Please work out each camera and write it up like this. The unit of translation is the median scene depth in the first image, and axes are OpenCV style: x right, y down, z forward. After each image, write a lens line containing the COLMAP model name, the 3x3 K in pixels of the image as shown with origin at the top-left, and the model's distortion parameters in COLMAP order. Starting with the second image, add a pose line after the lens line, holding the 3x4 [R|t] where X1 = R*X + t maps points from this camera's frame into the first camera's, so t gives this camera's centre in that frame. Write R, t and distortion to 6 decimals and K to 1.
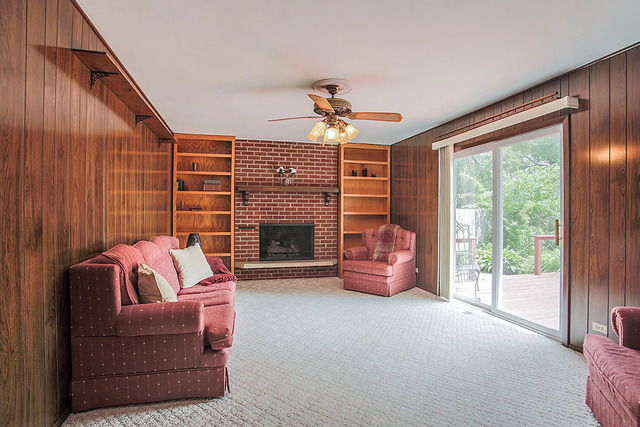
lens RADIAL K [[322.3, 0, 321.5], [0, 322.3, 215.2], [0, 0, 1]] dist [-0.095905, 0.038068]
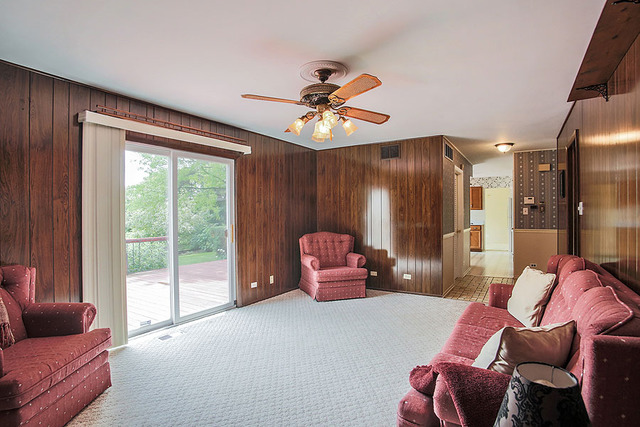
lens RADIAL K [[322.3, 0, 321.5], [0, 322.3, 215.2], [0, 0, 1]] dist [-0.095905, 0.038068]
pose [[-0.670597, -0.005750, 0.741800, -0.533426], [0.004283, 0.999923, 0.011624, -0.041949], [-0.741810, 0.010972, -0.670520, 1.434746]]
